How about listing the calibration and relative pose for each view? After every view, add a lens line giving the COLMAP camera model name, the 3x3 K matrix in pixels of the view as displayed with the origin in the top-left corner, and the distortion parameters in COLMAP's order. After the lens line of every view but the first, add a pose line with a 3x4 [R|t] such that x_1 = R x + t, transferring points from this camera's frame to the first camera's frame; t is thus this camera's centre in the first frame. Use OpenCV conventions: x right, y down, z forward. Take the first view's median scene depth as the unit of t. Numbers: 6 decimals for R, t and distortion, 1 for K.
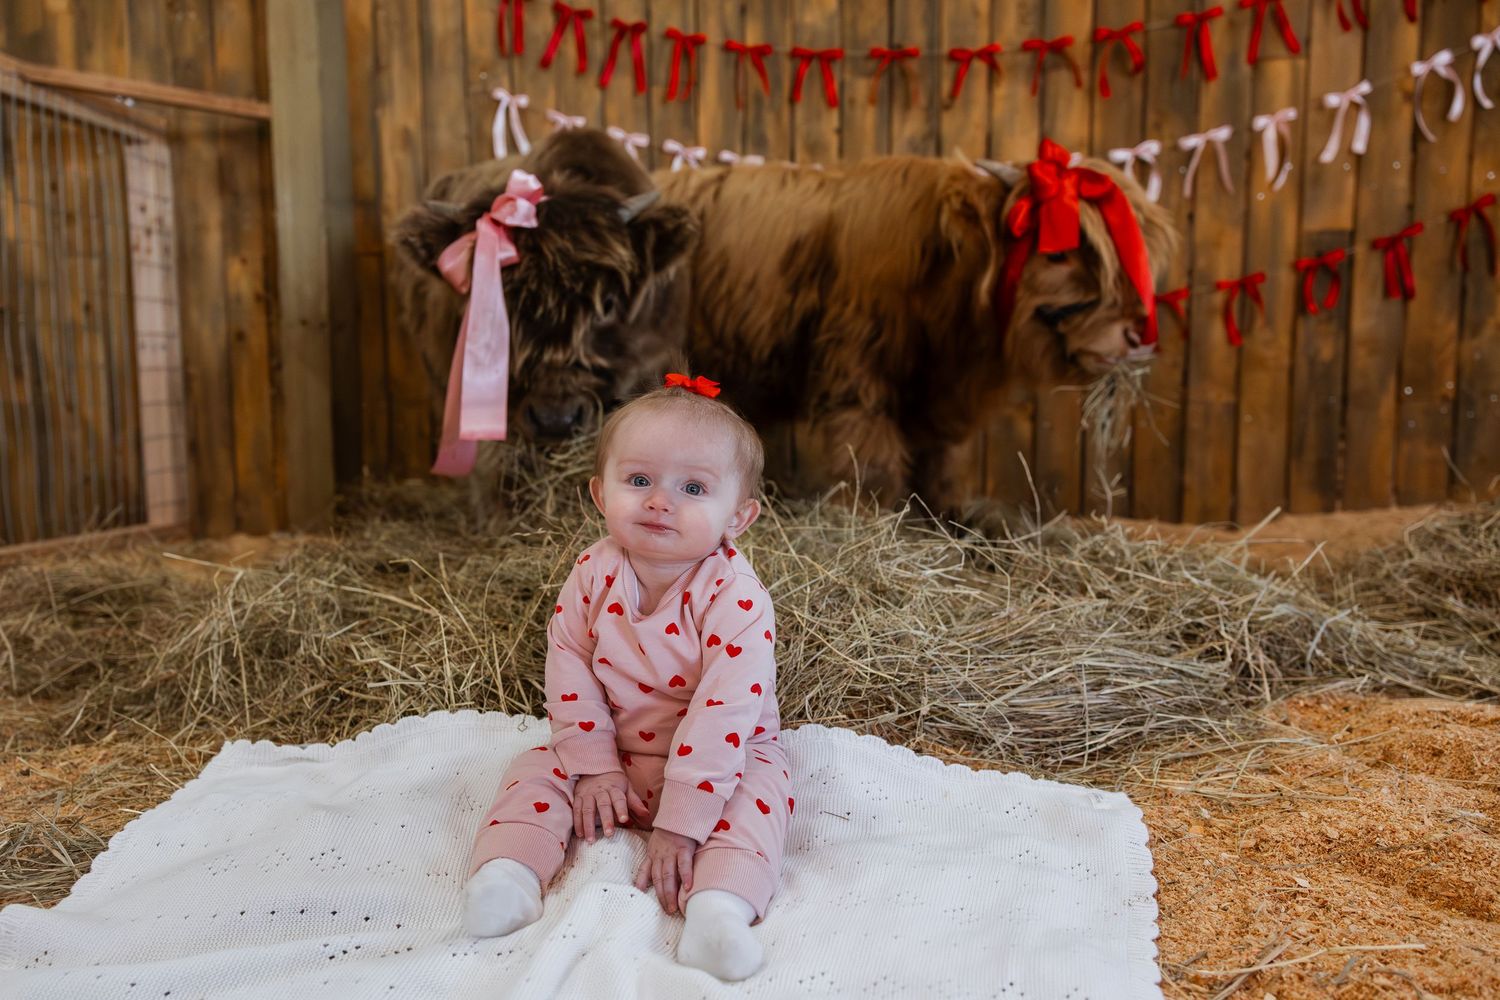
lens RADIAL K [[1136.9, 0, 699.9], [0, 1136.9, 511.9], [0, 0, 1]] dist [0.028014, -0.017006]
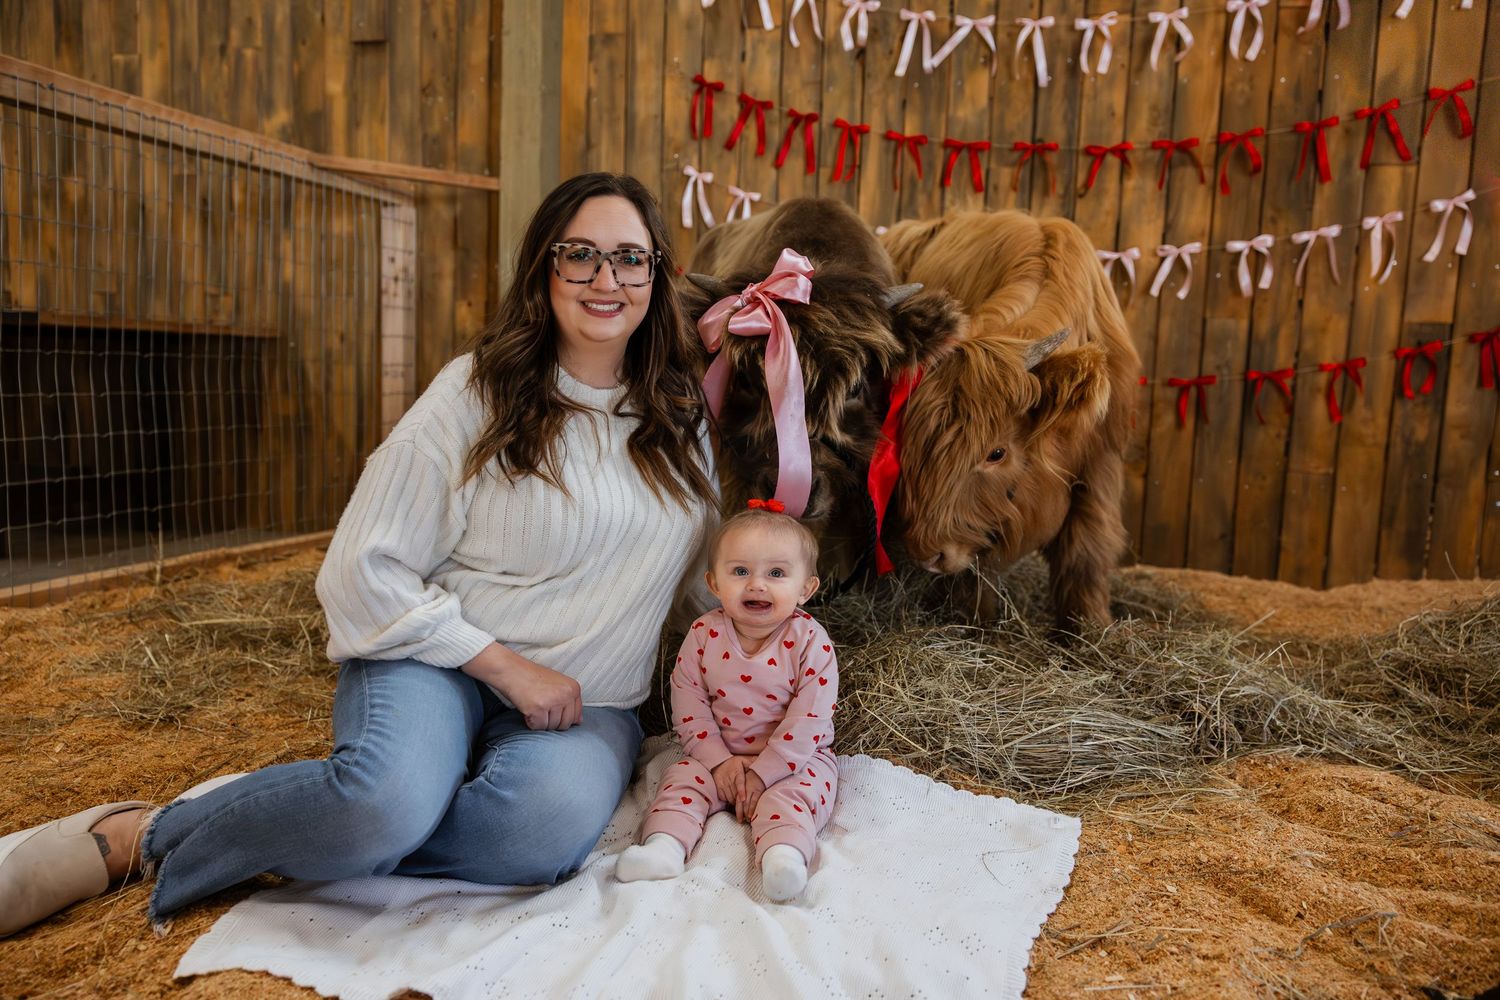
lens RADIAL K [[1169.0, 0, 733.0], [0, 1169.0, 506.4], [0, 0, 1]] dist [-0.032950, 0.038682]
pose [[0.990014, 0.057789, -0.128578, 0.042686], [-0.055452, 0.998226, 0.021679, -0.056395], [0.129603, -0.014333, 0.991462, -0.182817]]
